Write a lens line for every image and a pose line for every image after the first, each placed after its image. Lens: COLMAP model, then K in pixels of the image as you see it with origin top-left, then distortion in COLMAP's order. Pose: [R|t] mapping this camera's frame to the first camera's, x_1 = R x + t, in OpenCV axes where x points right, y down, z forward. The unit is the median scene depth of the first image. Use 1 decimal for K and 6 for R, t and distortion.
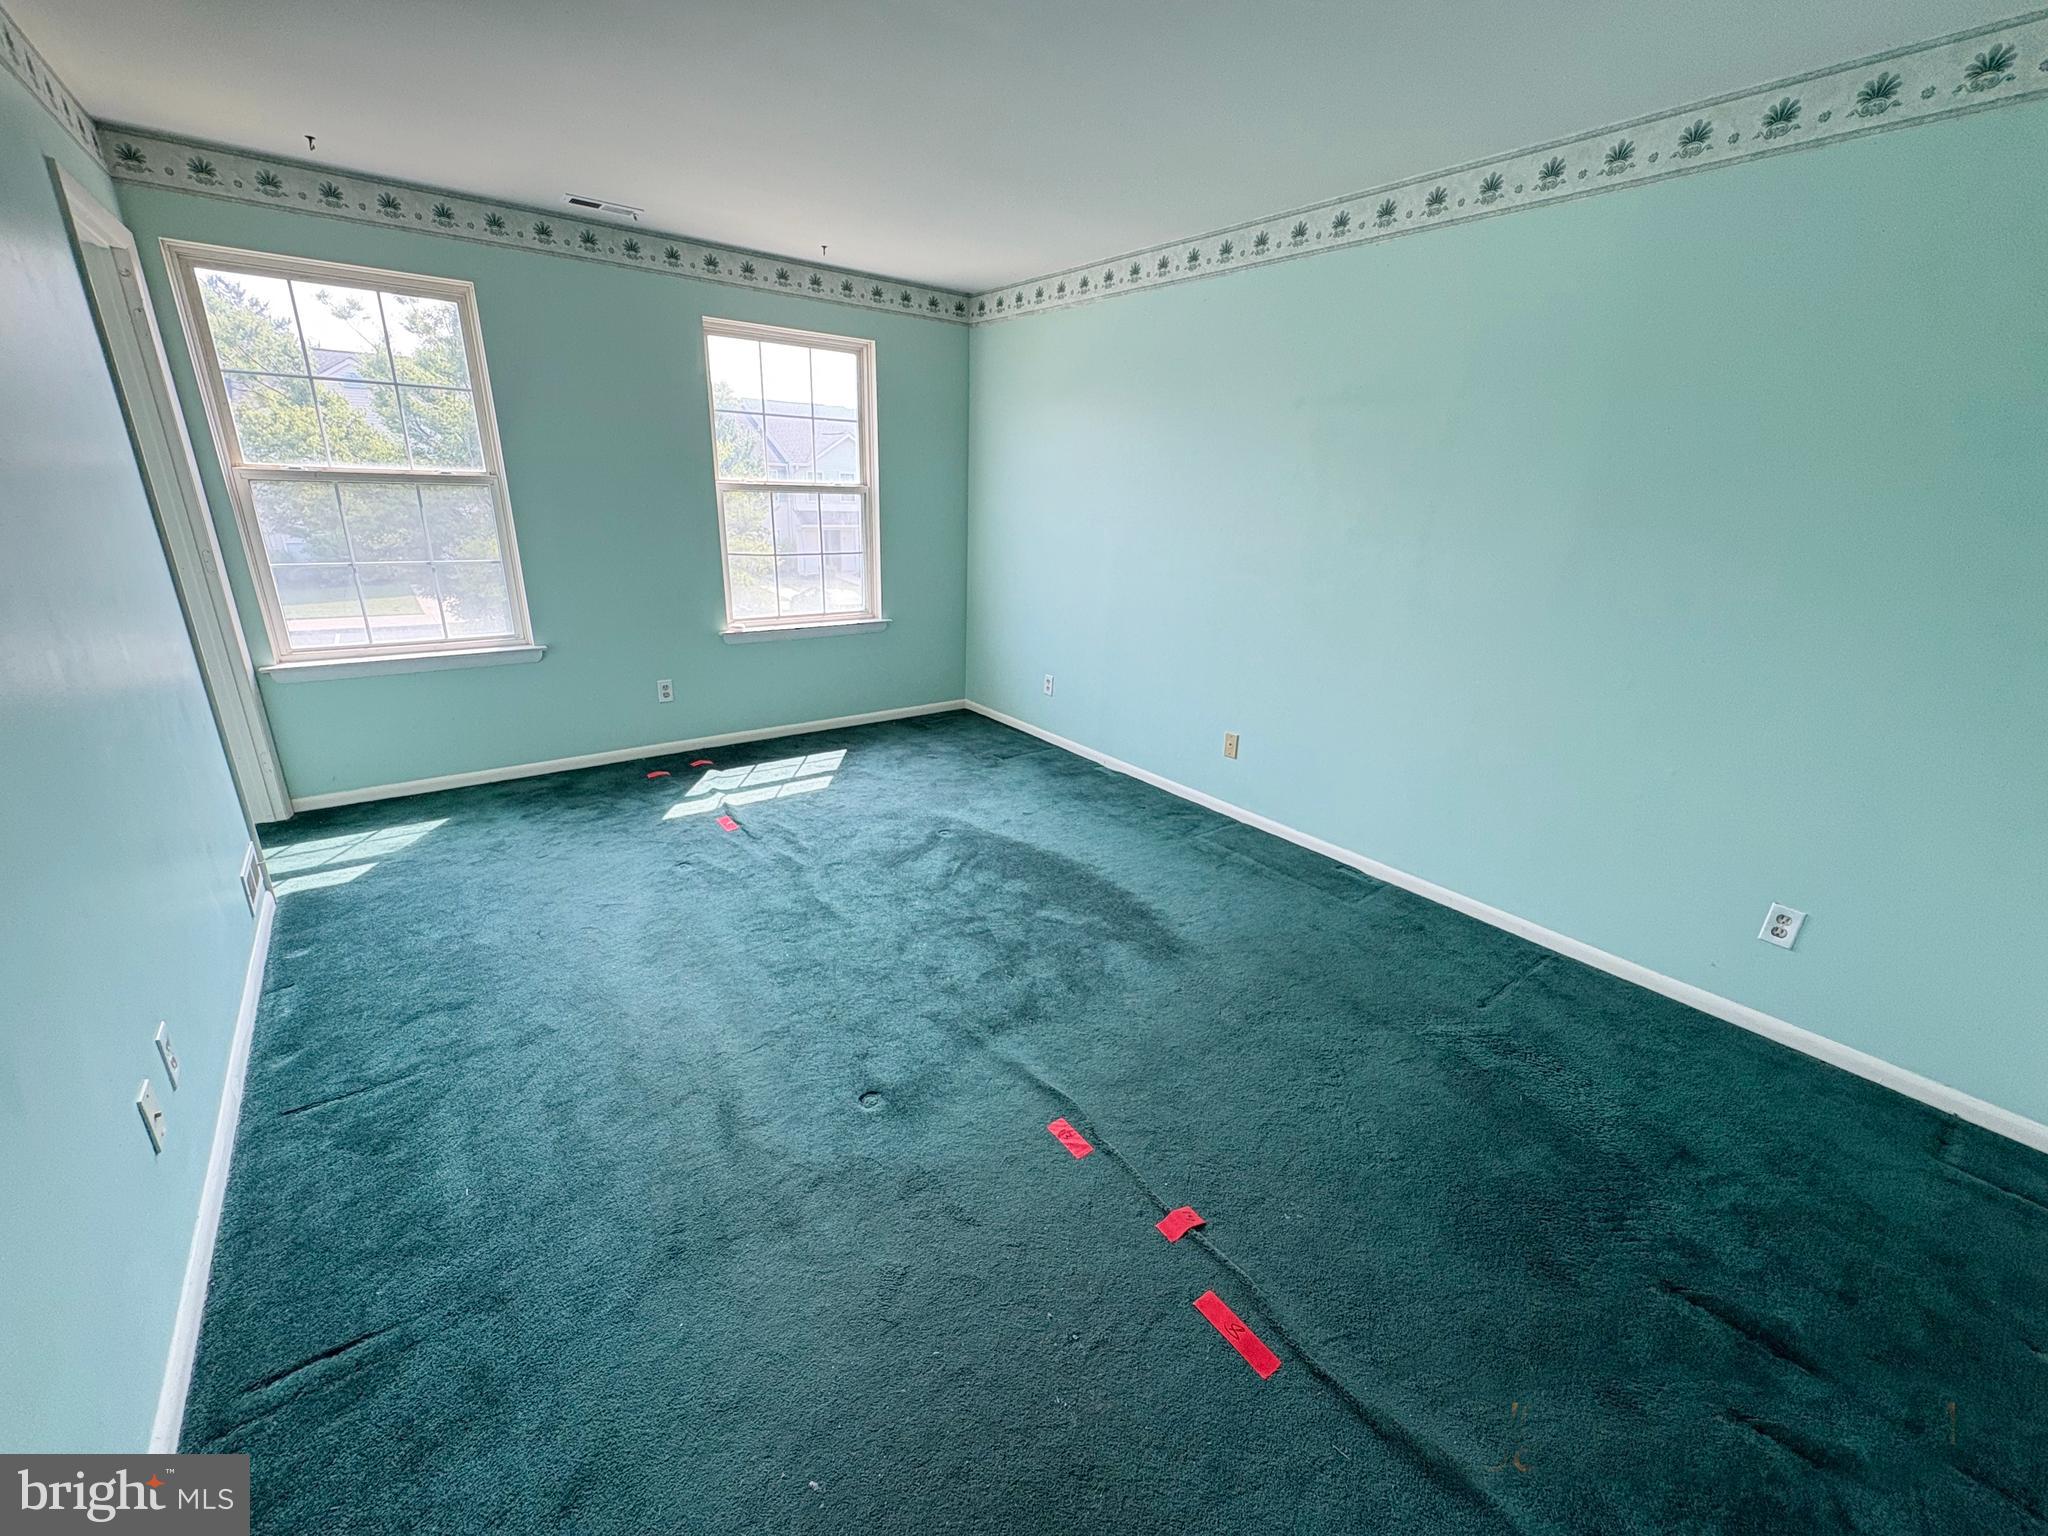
lens RADIAL K [[820.7, 0, 1023.5], [0, 820.7, 781.9], [0, 0, 1]] dist [0.000324, 0.000063]
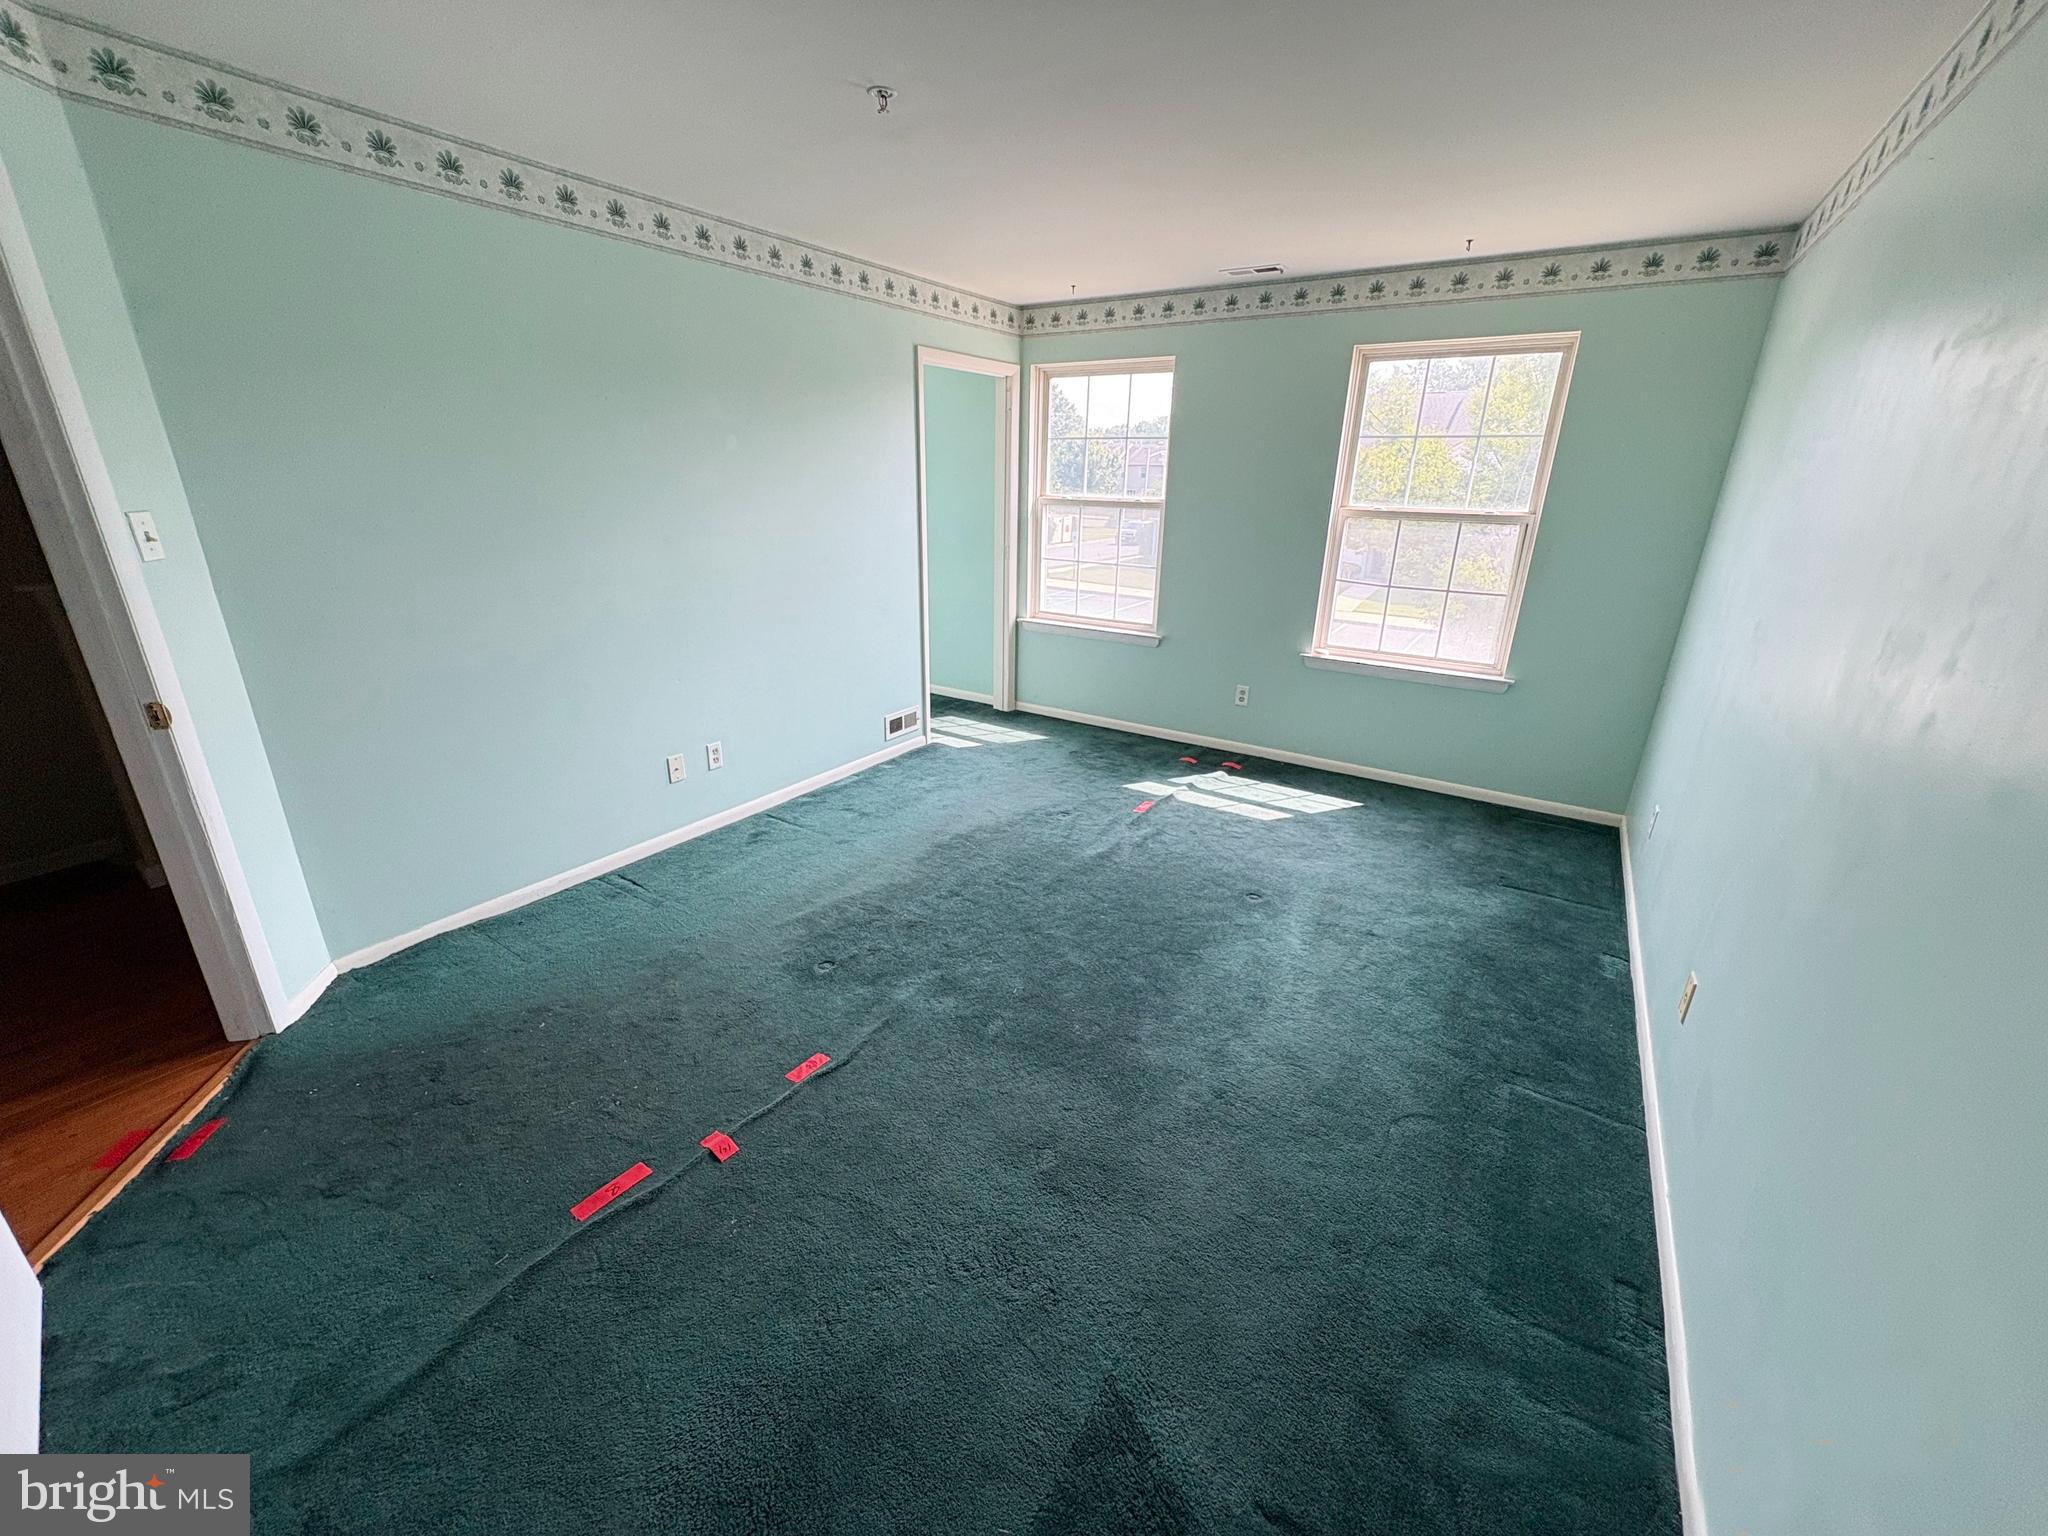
lens RADIAL K [[817.6, 0, 1020.3], [0, 817.6, 764.9], [0, 0, 1]] dist [-0.000434, 0.000010]
pose [[0.332496, 0.281234, -0.900196, 0.509847], [-0.335823, 0.927246, 0.165645, -0.115950], [0.881288, 0.247230, 0.402751, 0.355649]]
